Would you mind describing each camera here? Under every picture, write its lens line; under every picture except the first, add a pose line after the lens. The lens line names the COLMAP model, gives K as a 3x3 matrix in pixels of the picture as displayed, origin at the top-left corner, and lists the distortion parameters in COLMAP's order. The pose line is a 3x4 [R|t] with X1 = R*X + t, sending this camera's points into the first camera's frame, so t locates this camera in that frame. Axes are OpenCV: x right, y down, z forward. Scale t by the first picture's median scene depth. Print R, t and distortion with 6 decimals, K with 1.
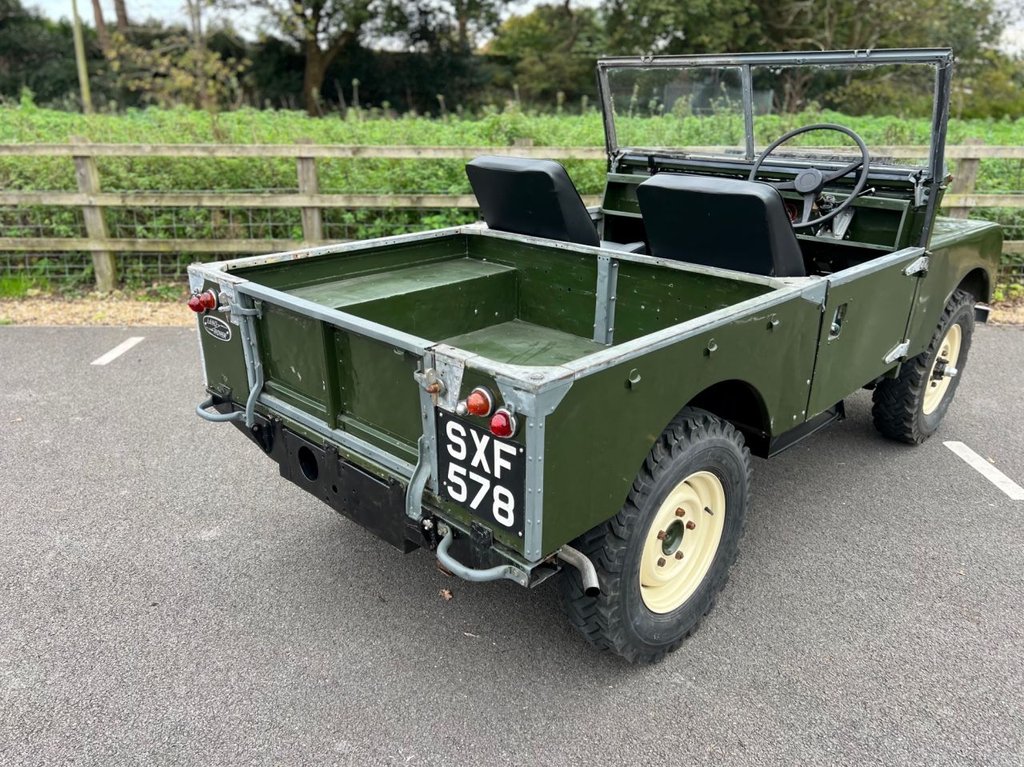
lens RADIAL K [[757.2, 0, 500.9], [0, 757.2, 377.9], [0, 0, 1]] dist [0.058610, -0.062805]
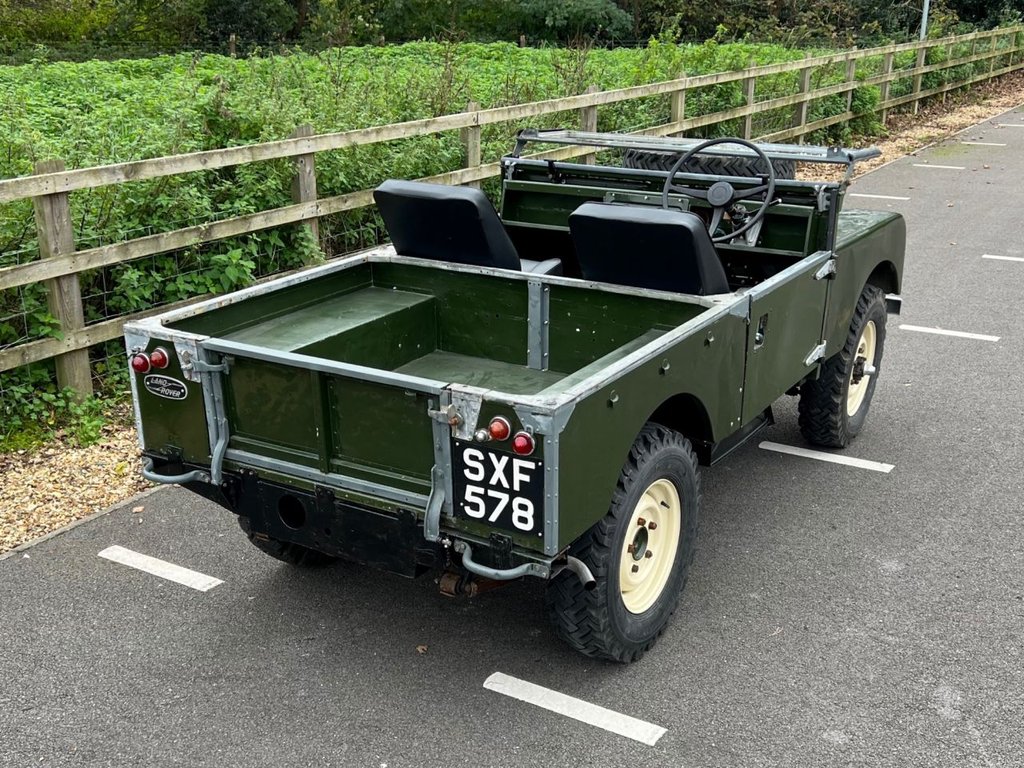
lens RADIAL K [[1110.1, 0, 512.3], [0, 1110.1, 401.6], [0, 0, 1]] dist [0.123350, -0.259743]
pose [[0.974962, -0.087499, 0.204433, -0.261006], [0.090390, 0.995895, -0.004827, -0.000308], [-0.203171, 0.023185, 0.978869, -0.524592]]
